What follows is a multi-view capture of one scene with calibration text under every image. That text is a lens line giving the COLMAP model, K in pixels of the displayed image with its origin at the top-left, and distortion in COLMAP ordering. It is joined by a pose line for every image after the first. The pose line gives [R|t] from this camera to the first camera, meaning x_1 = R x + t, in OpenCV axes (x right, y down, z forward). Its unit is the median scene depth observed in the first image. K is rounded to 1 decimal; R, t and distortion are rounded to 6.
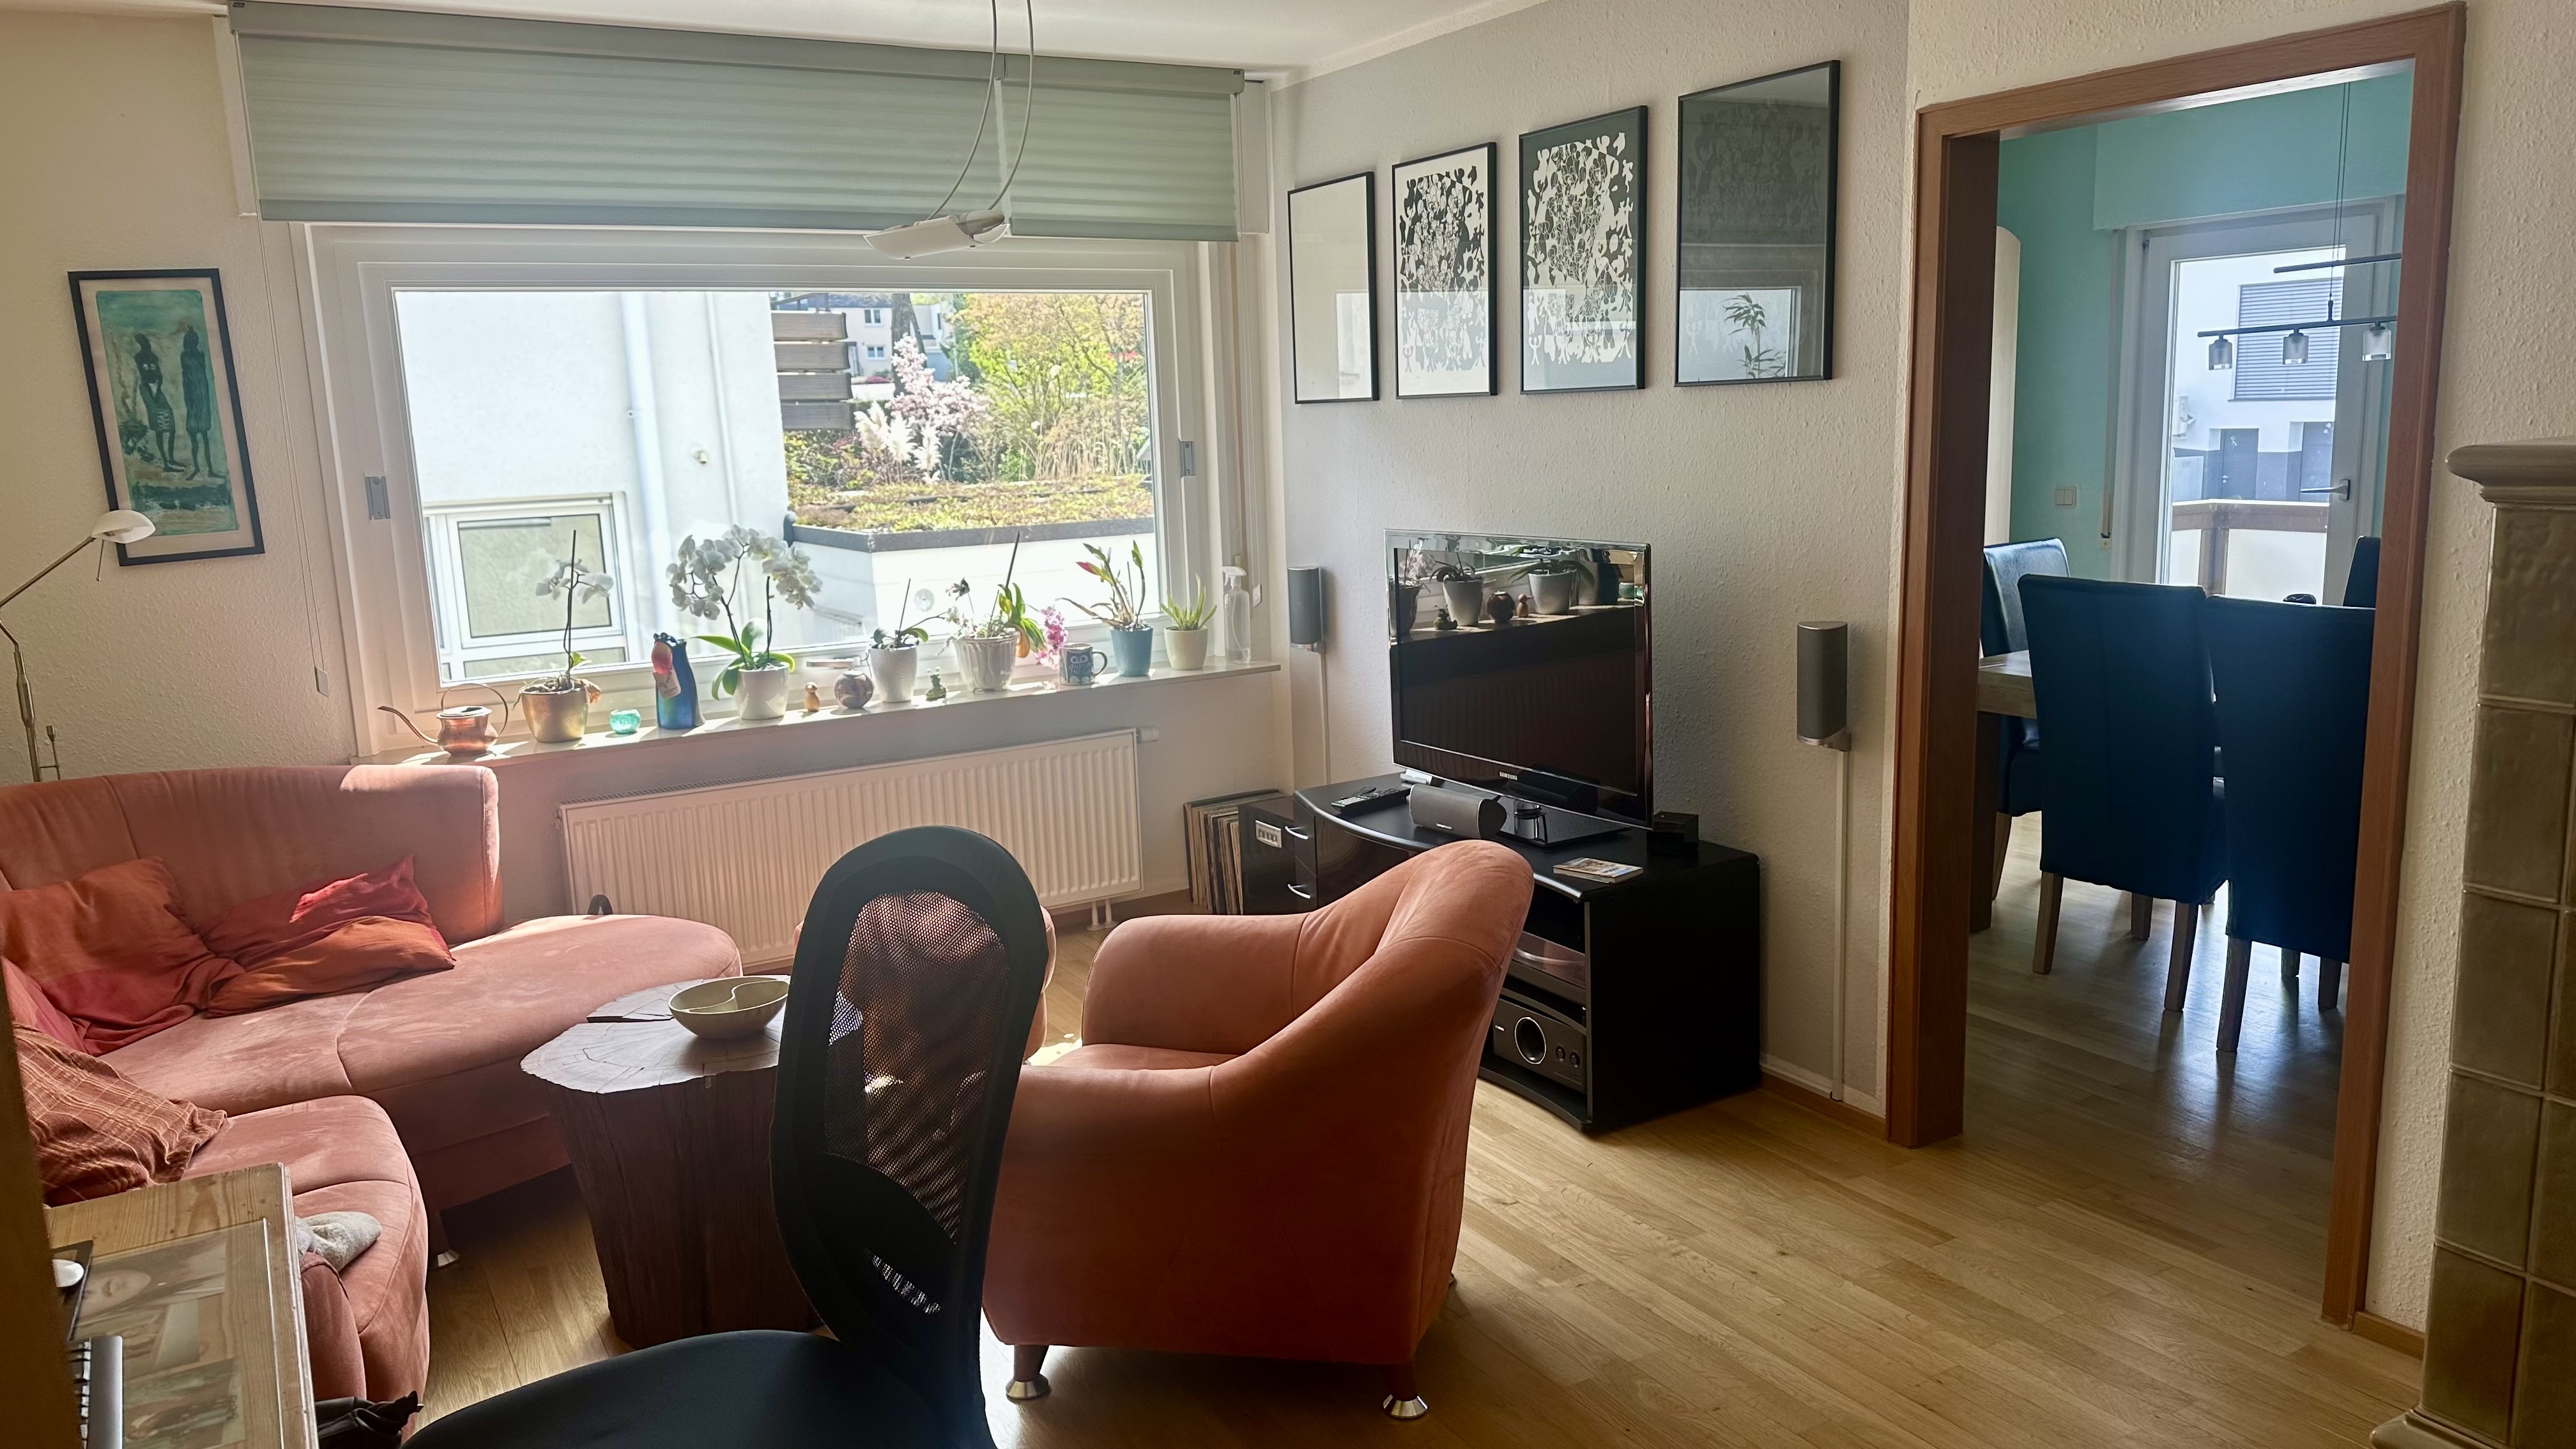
lens RADIAL K [[1814.7, 0, 1288.0], [0, 1814.7, 724.5], [0, 0, 1]] dist [0.050379, -0.051009]
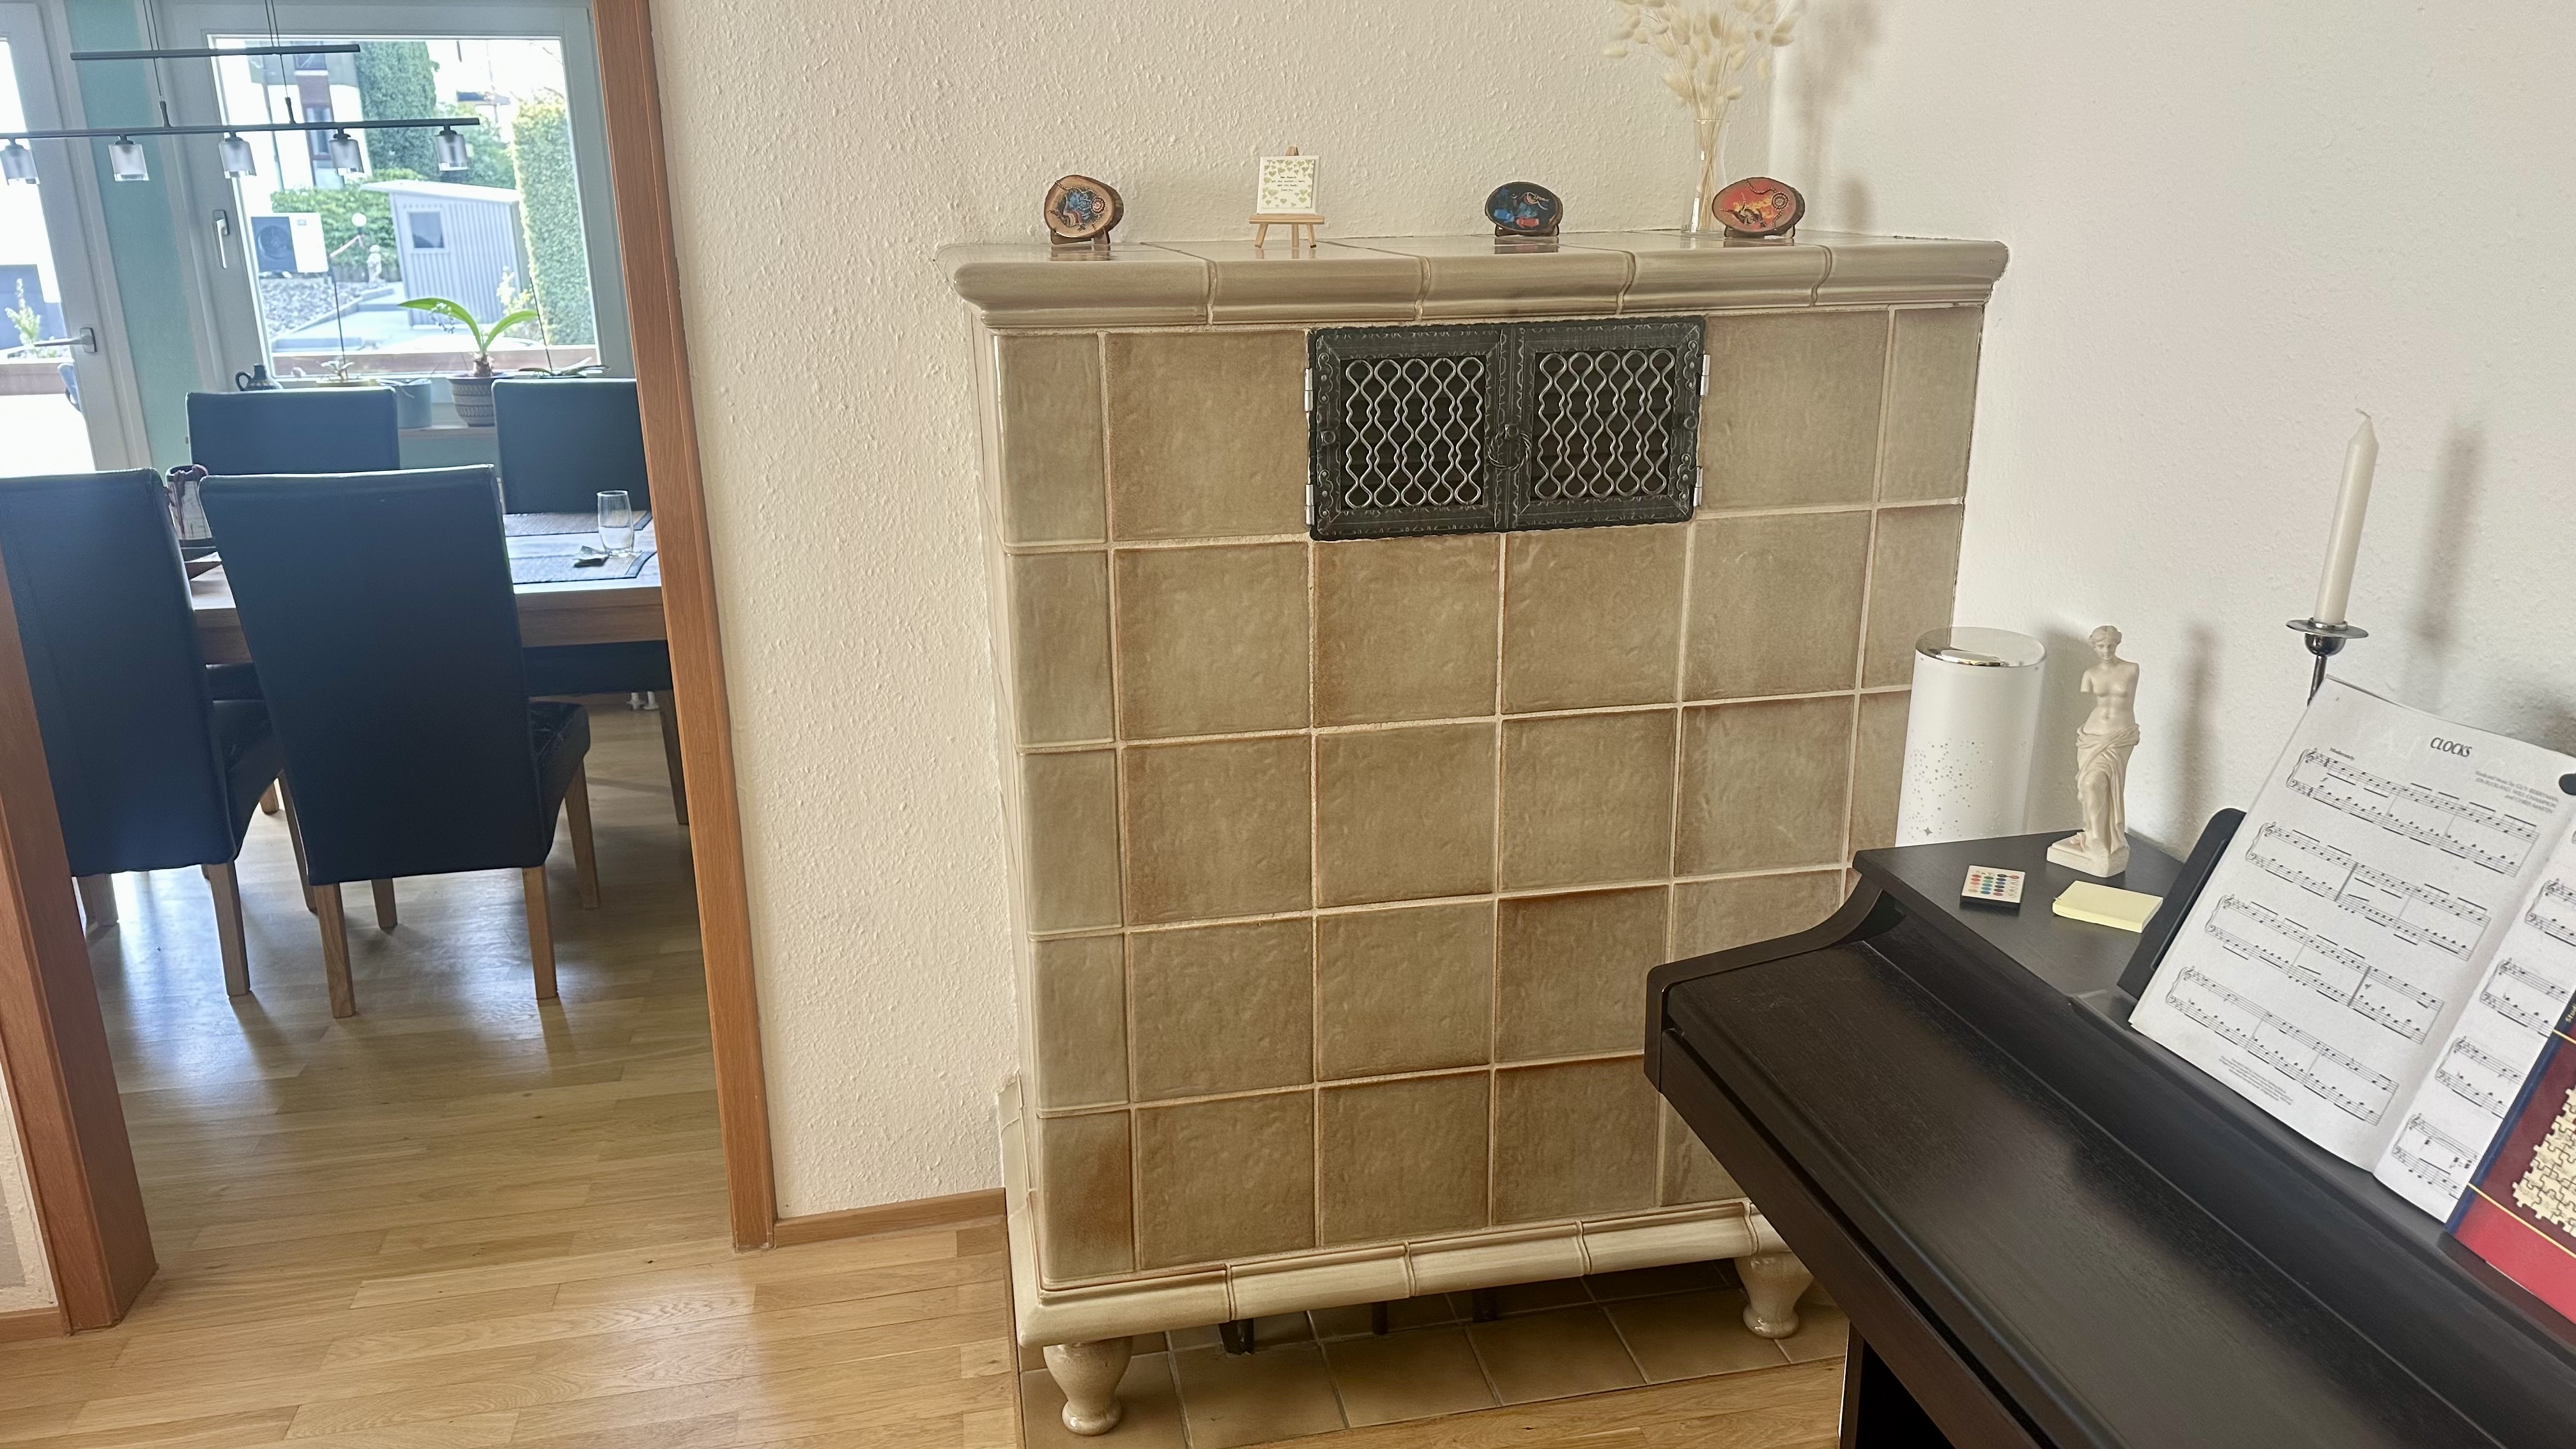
lens RADIAL K [[1814.7, 0, 1288.0], [0, 1814.7, 724.5], [0, 0, 1]] dist [0.050379, -0.051009]
pose [[0.321769, -0.243583, 0.914949, -0.113089], [0.168676, 0.965630, 0.197756, -0.060199], [-0.931672, 0.090699, 0.351796, 0.397916]]
